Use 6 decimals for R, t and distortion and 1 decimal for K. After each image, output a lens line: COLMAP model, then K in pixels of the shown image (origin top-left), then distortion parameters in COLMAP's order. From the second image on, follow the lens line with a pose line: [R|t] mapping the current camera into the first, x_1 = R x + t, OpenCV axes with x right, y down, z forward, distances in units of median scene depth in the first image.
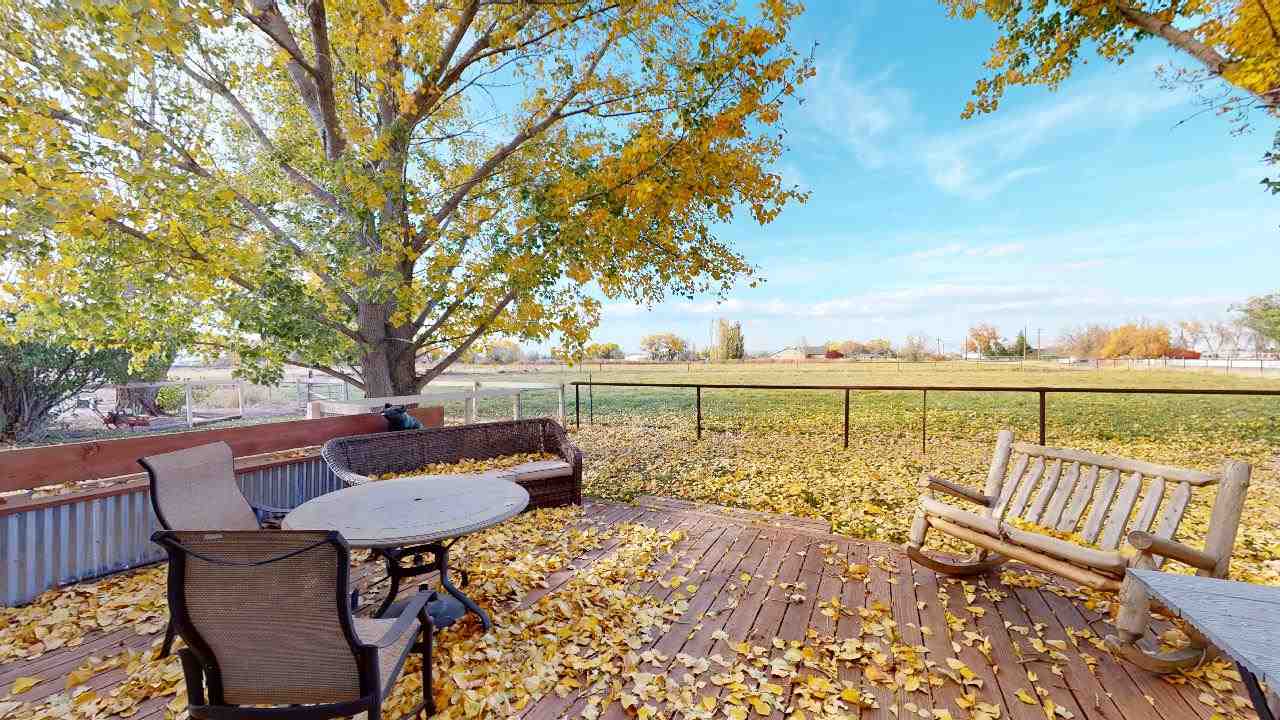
lens RADIAL K [[467.8, 0, 640.0], [0, 467.8, 359.9], [0, 0, 1]] dist [0.002887, 0.000066]
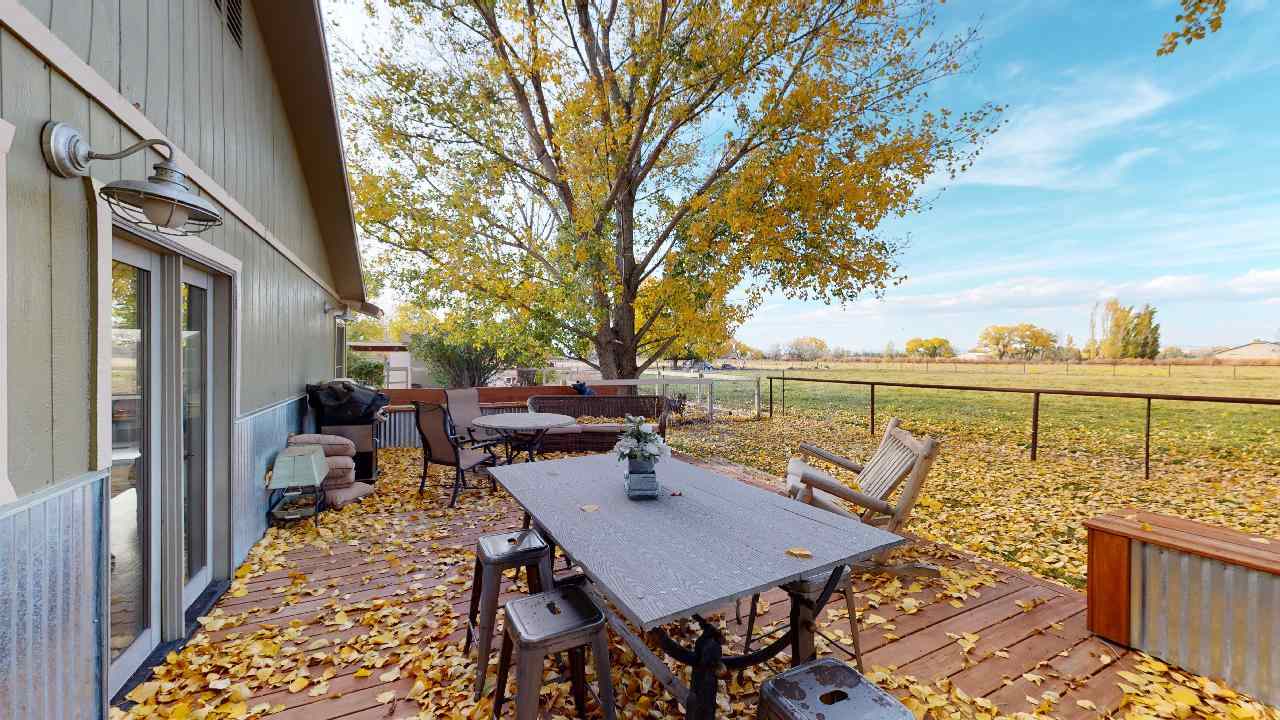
lens RADIAL K [[467.8, 0, 640.9], [0, 467.8, 359.3], [0, 0, 1]] dist [0.002887, 0.000066]
pose [[0.804826, 0.013466, -0.593358, 0.279856], [-0.009794, 0.999908, 0.009409, -0.000732], [0.593430, -0.001761, 0.804884, -0.097299]]
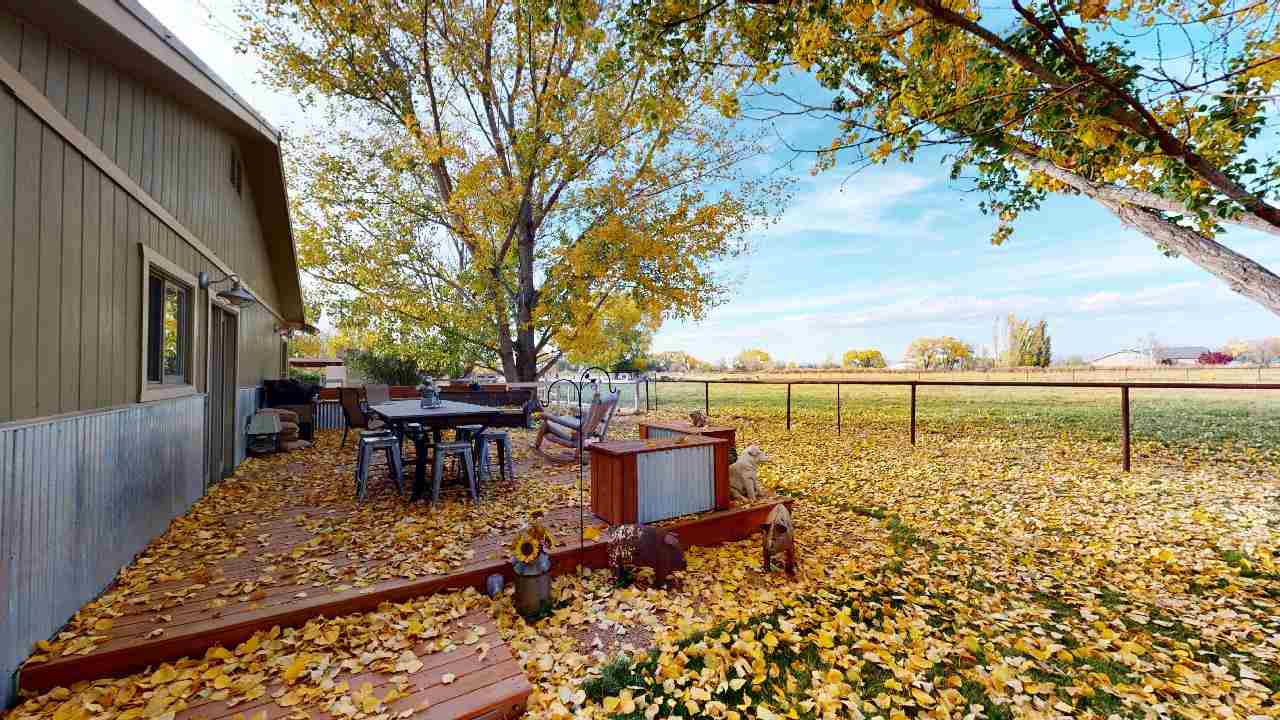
lens RADIAL K [[467.8, 0, 637.9], [0, 467.8, 361.2], [0, 0, 1]] dist [0.002887, 0.000066]
pose [[0.856052, -0.010854, -0.516776, 0.572332], [0.002389, 0.999852, -0.017042, 0.016850], [0.516884, 0.013354, 0.855951, -0.229042]]
